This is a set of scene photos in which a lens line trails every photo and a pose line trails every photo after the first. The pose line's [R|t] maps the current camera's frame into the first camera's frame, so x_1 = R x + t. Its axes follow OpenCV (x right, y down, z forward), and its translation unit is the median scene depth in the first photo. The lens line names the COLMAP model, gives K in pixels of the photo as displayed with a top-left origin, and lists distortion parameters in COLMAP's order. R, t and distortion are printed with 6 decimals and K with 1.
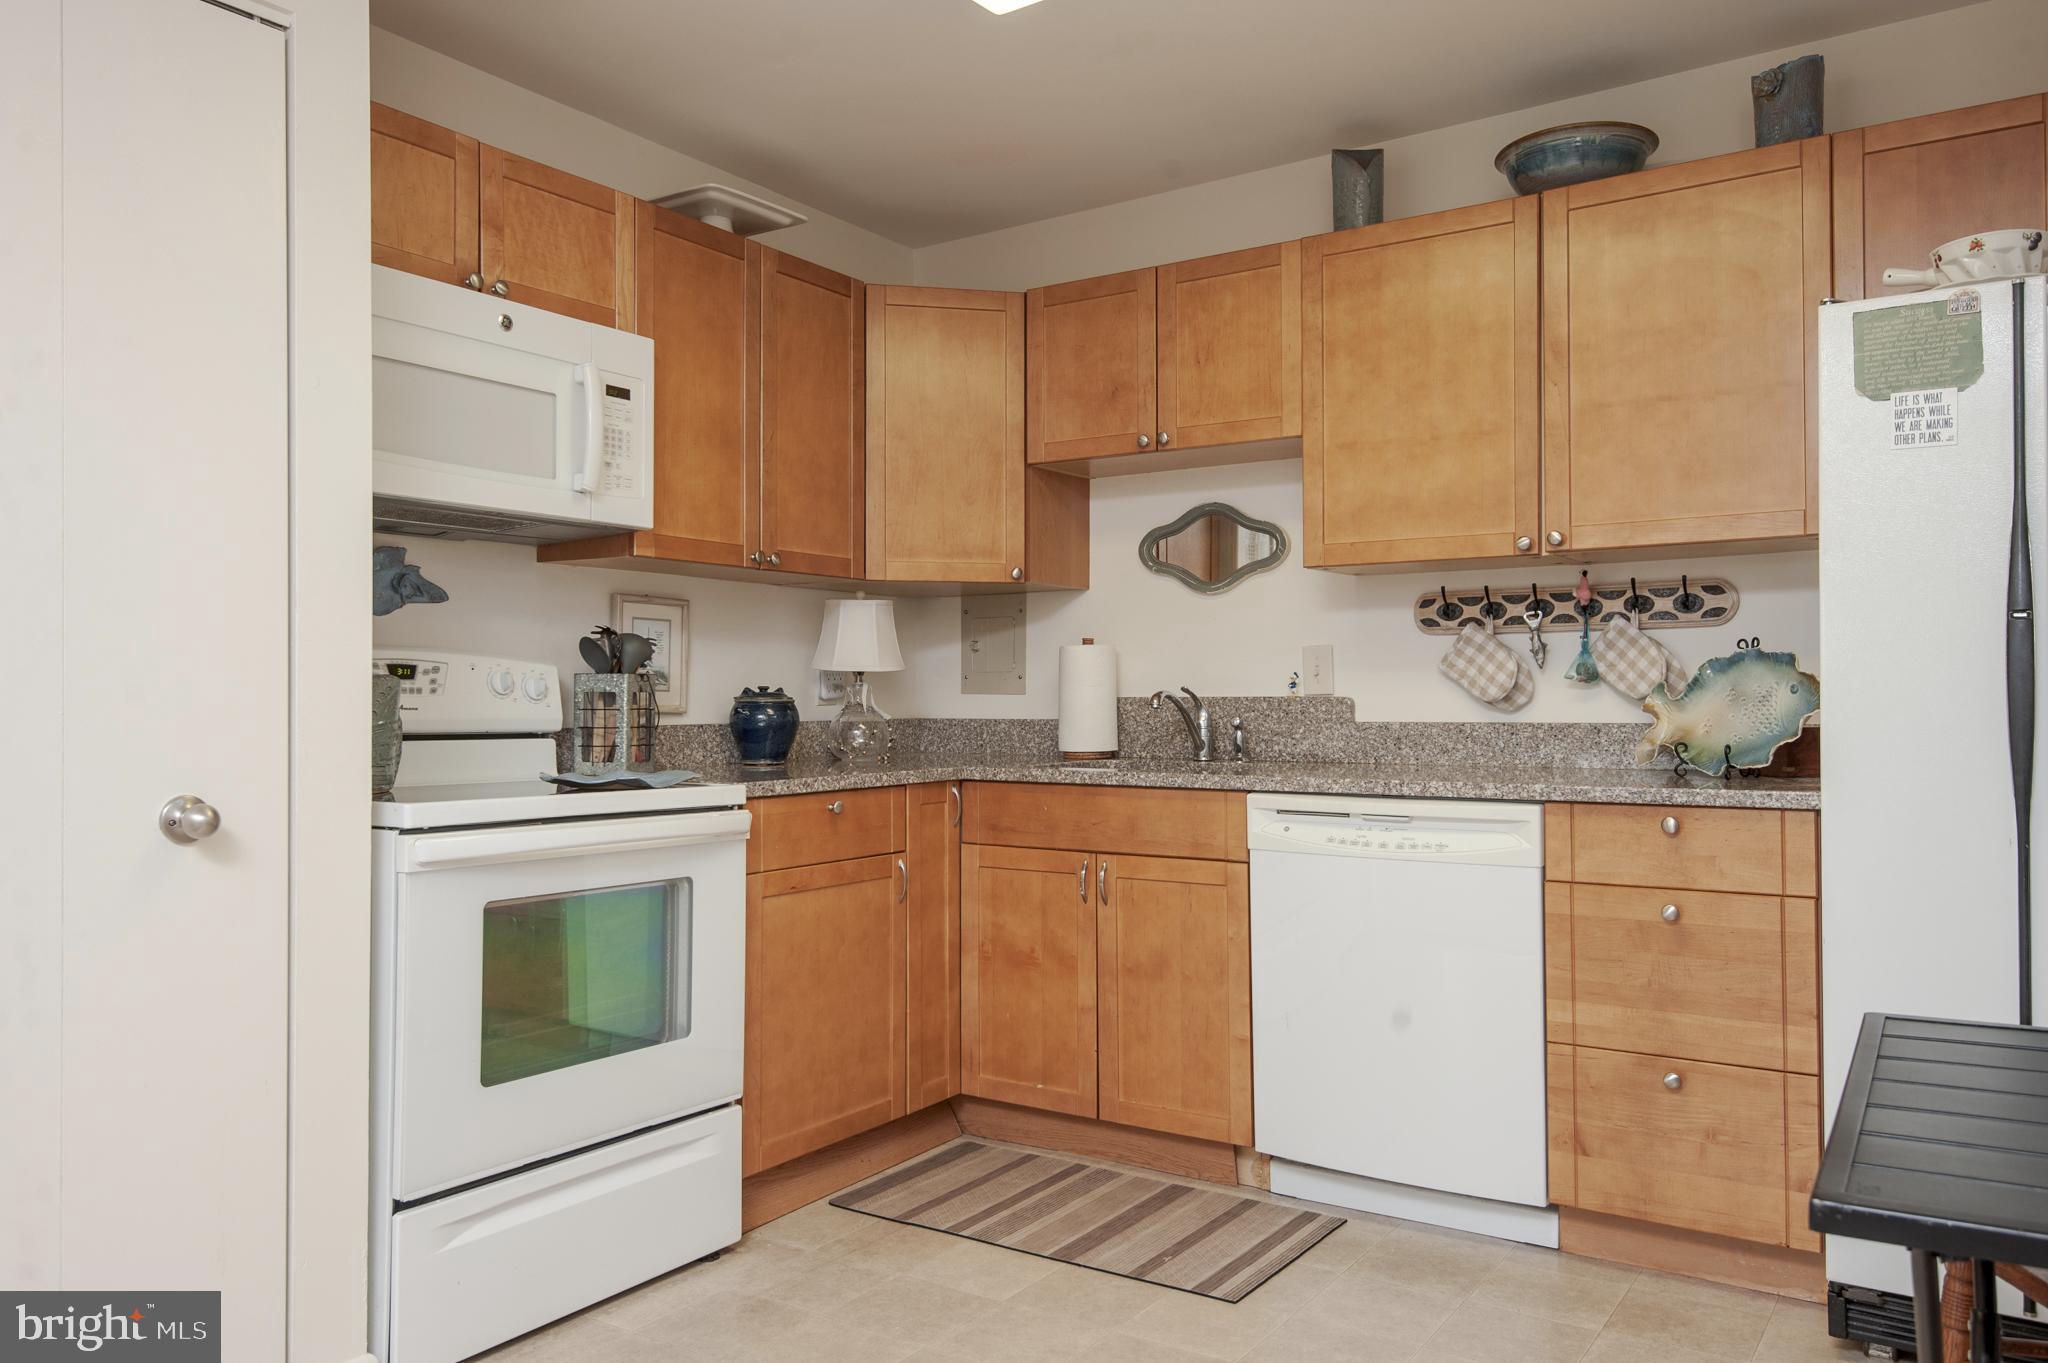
lens RADIAL K [[1492.4, 0, 1024.0], [0, 1492.4, 681.5], [0, 0, 1]] dist [0.032460, -0.002841]
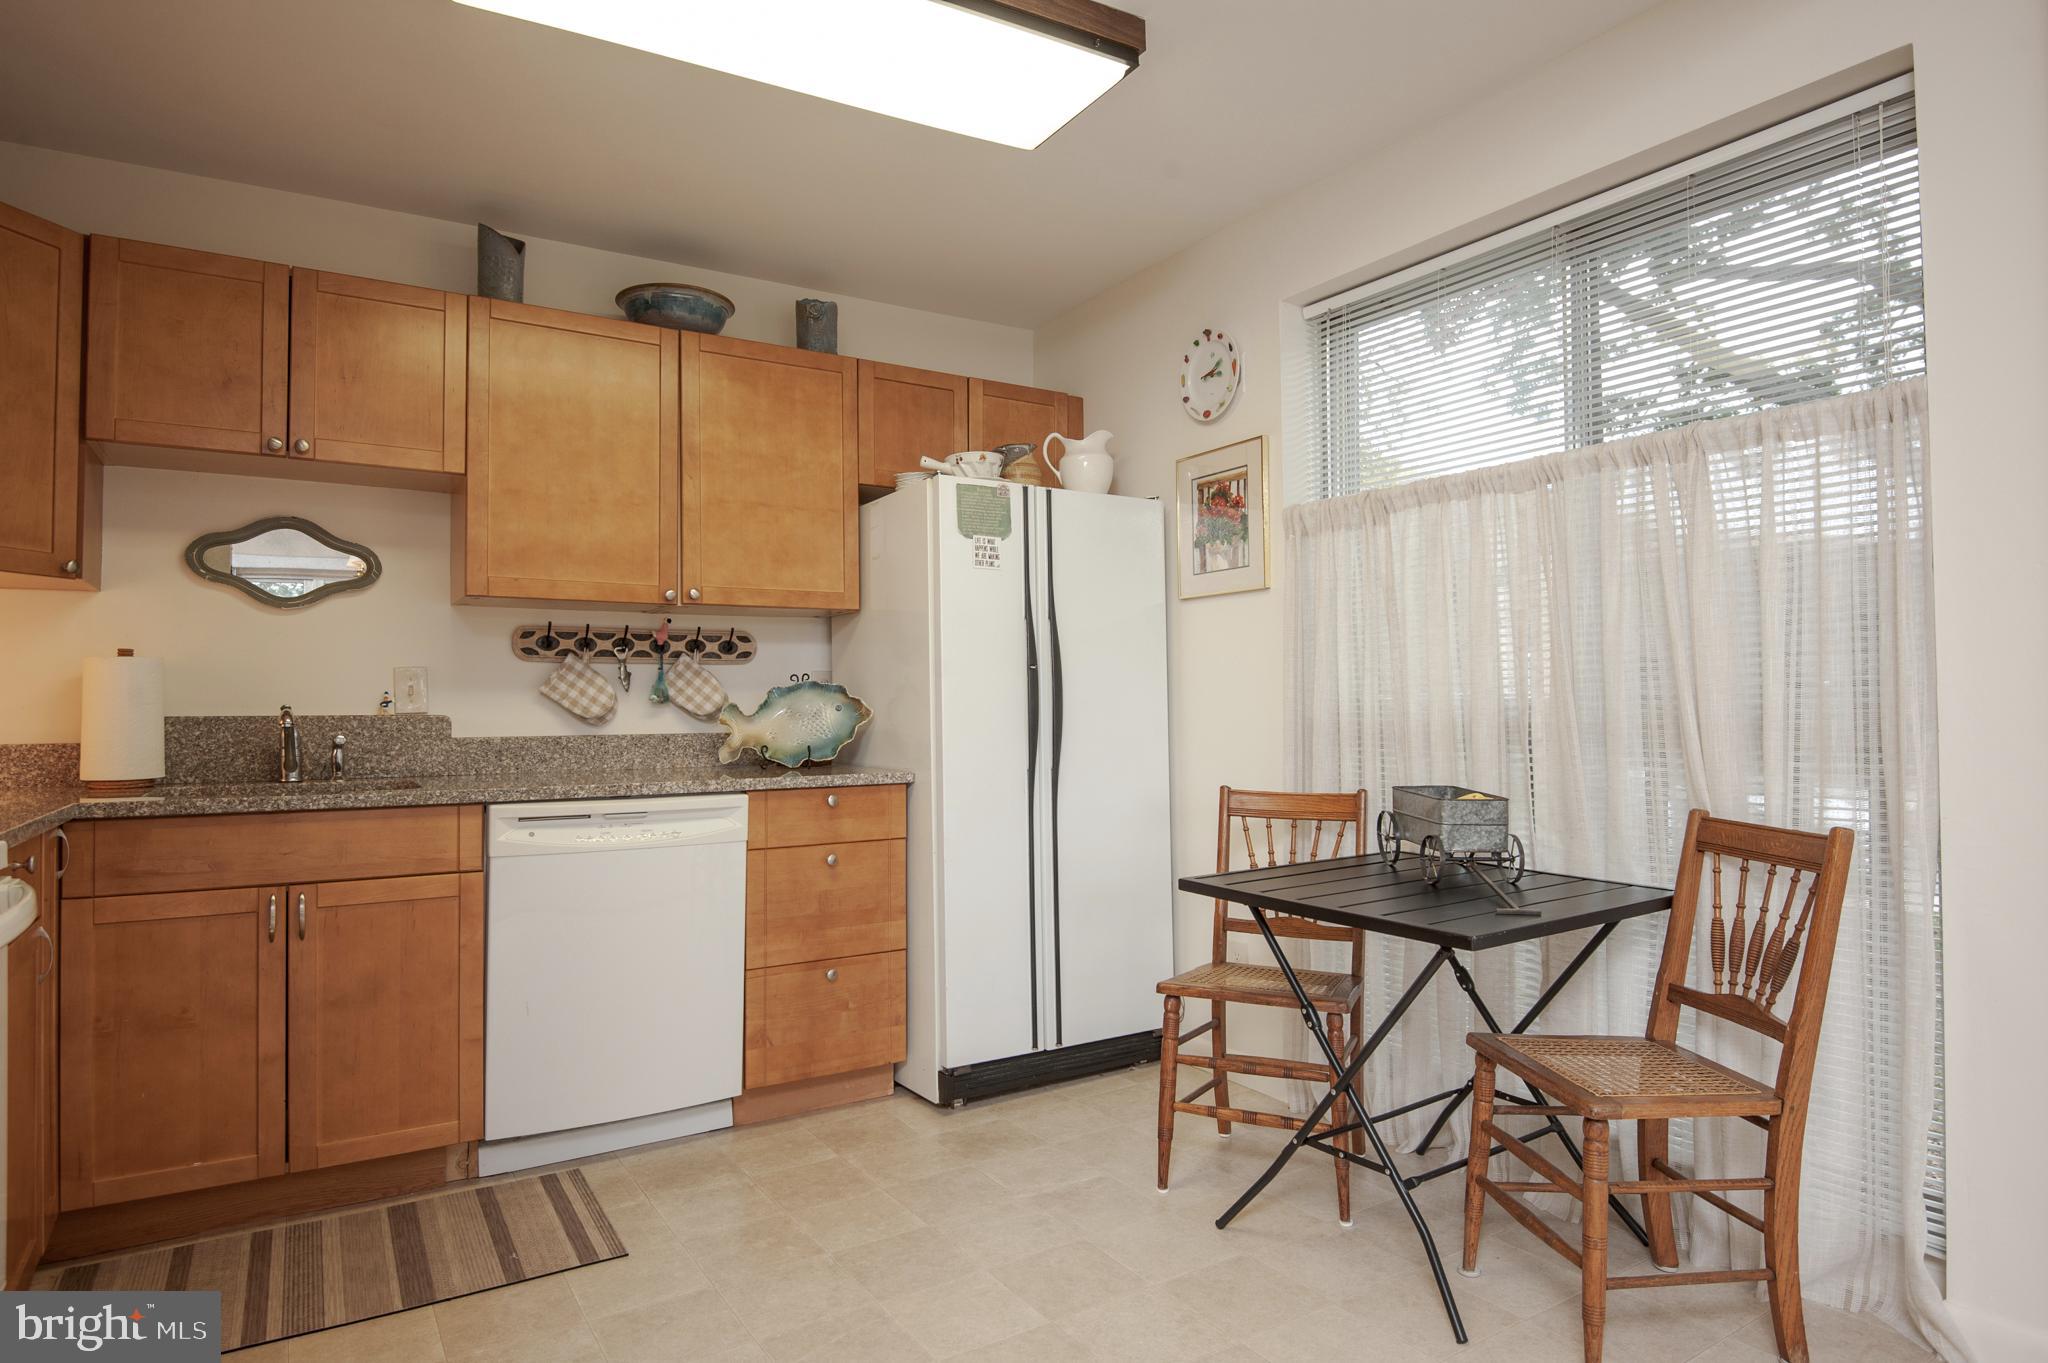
lens RADIAL K [[1150.9, 0, 1024.0], [0, 1150.9, 681.5], [0, 0, 1]] dist [0.000954, -0.001633]
pose [[0.410730, 0.023494, 0.911454, -0.420653], [-0.004592, 0.999709, -0.023699, 0.004131], [-0.911745, 0.005548, 0.410718, 0.296948]]
